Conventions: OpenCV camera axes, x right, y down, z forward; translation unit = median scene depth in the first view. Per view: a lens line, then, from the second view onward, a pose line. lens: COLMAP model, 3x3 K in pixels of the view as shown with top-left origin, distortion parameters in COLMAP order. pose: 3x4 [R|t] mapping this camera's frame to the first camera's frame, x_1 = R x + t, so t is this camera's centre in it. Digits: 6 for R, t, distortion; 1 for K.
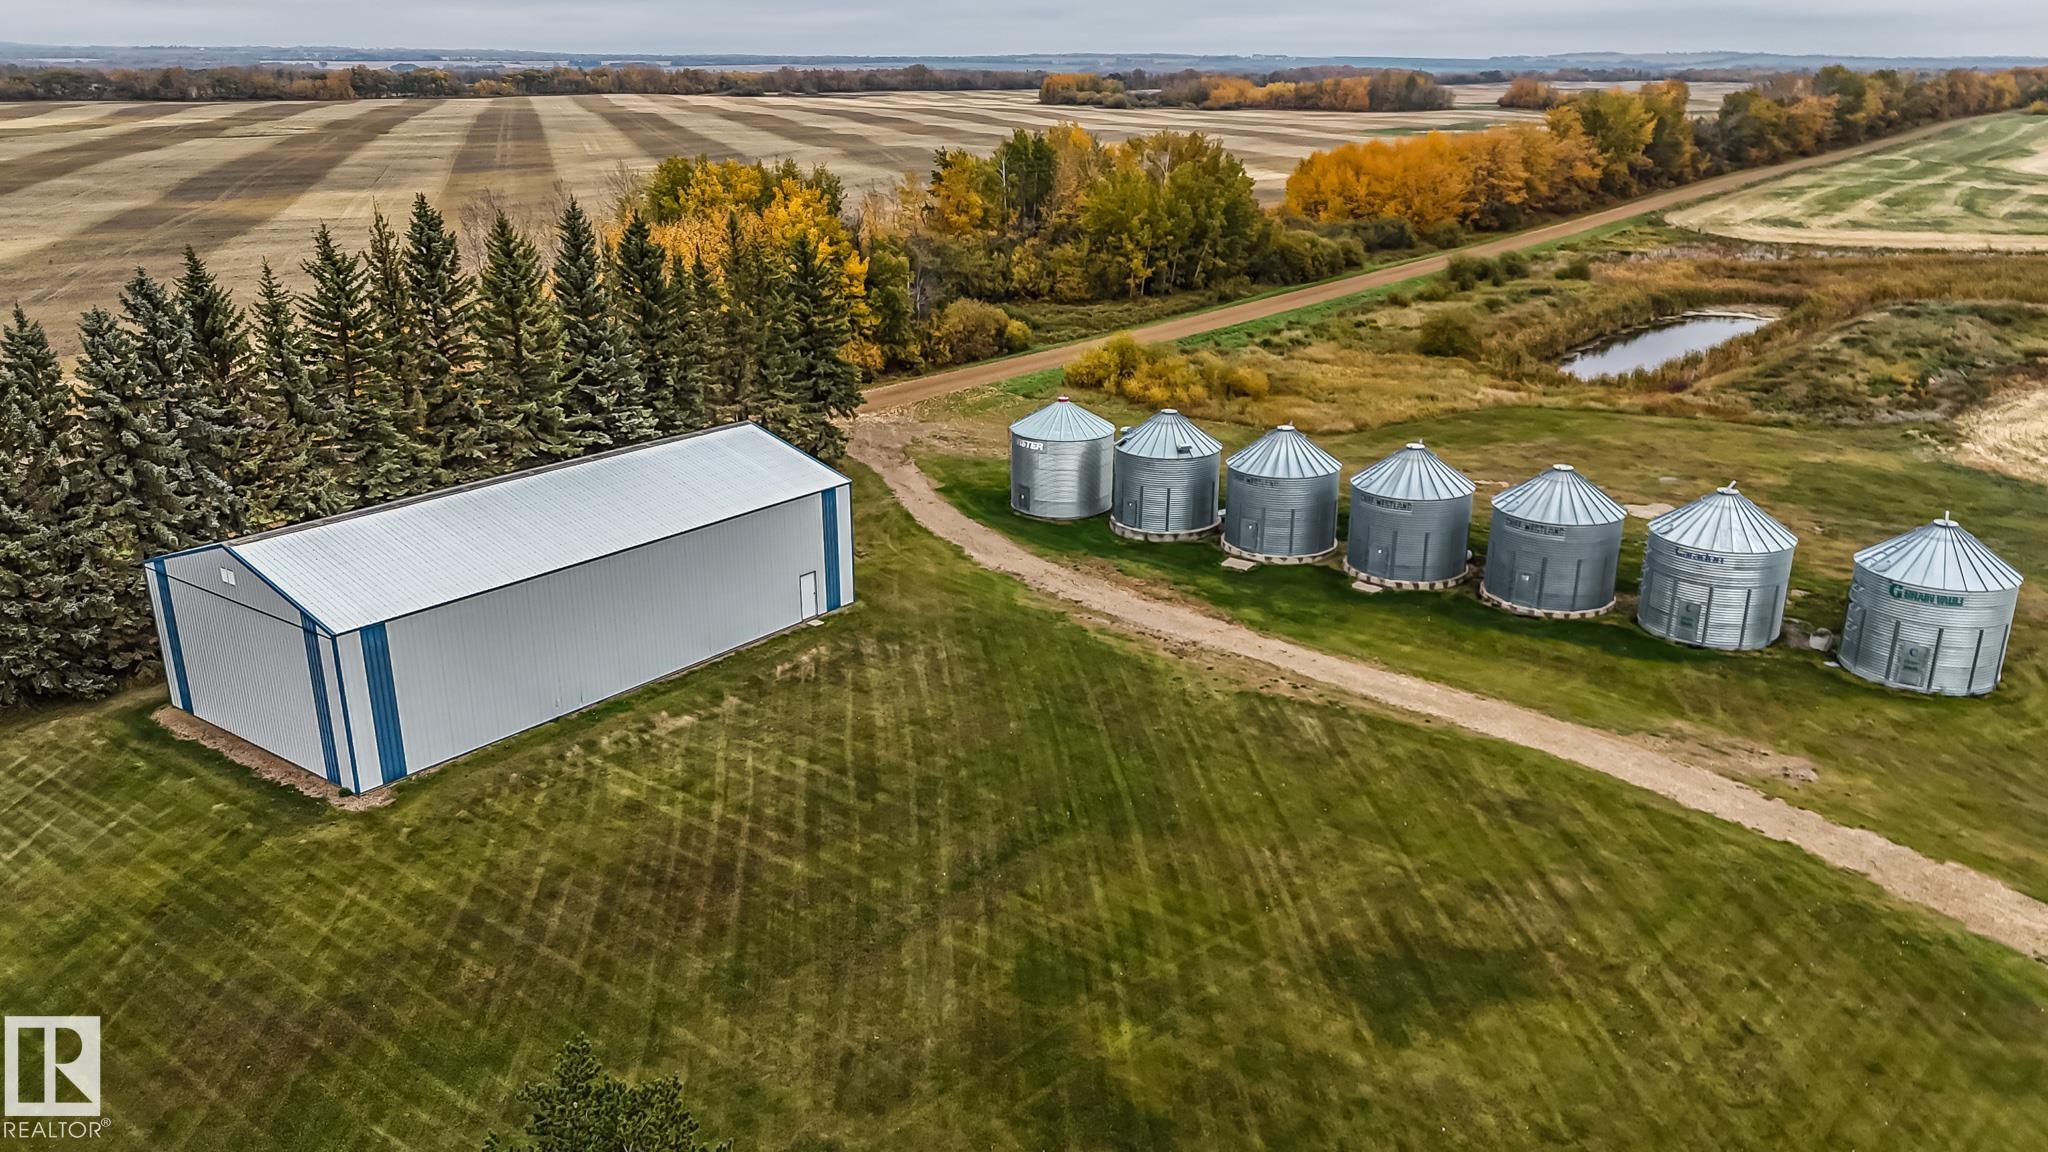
lens RADIAL K [[1498.7, 0, 1015.2], [0, 1498.7, 577.6], [0, 0, 1]] dist [0.081663, -0.074874]
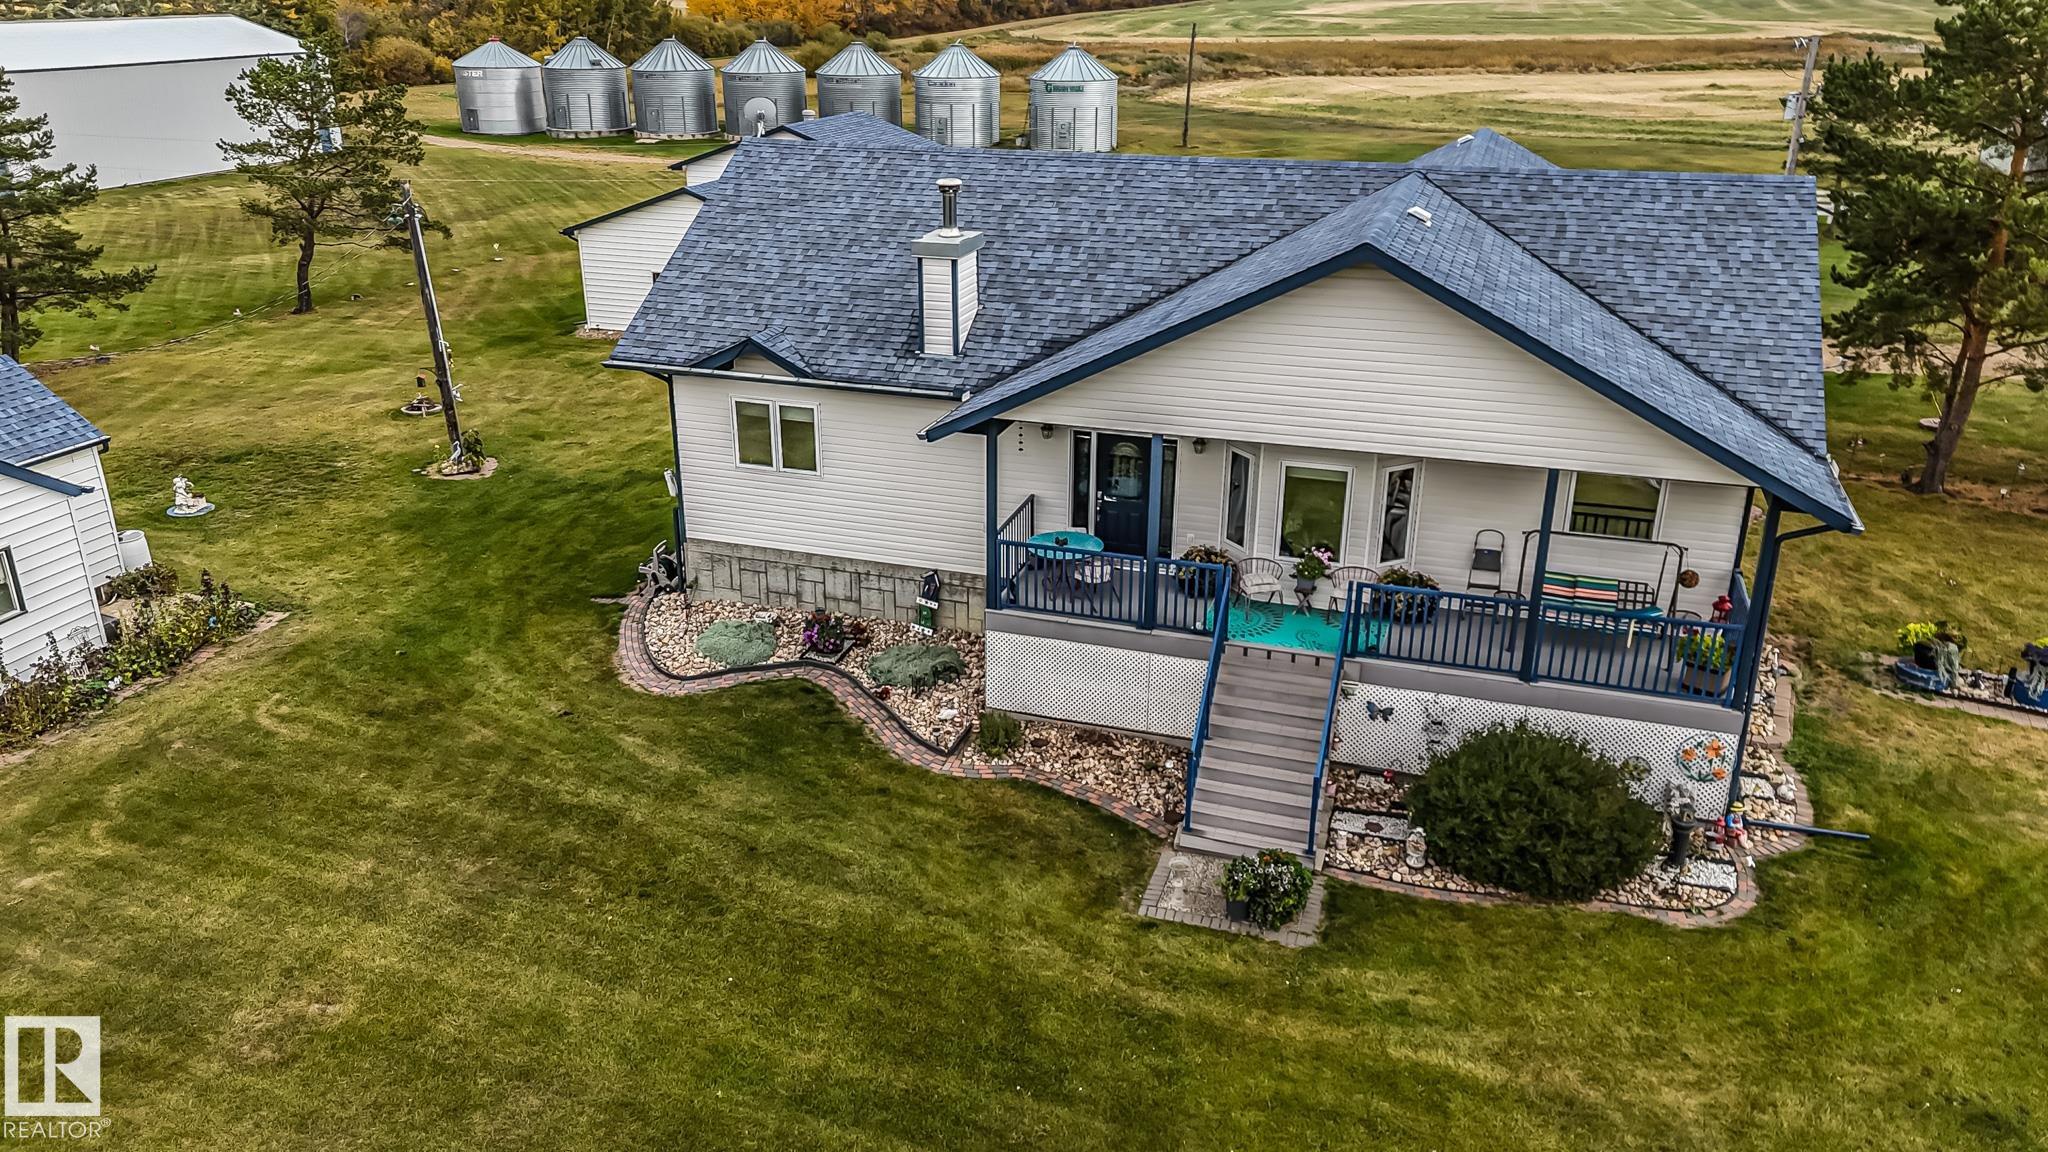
lens RADIAL K [[1498.7, 0, 1015.2], [0, 1498.7, 577.6], [0, 0, 1]] dist [0.081663, -0.074874]
pose [[0.936021, -0.131885, 0.326300, -0.042400], [0.115231, 0.990873, 0.069945, 0.350572], [-0.332546, -0.027871, 0.942675, -0.443433]]
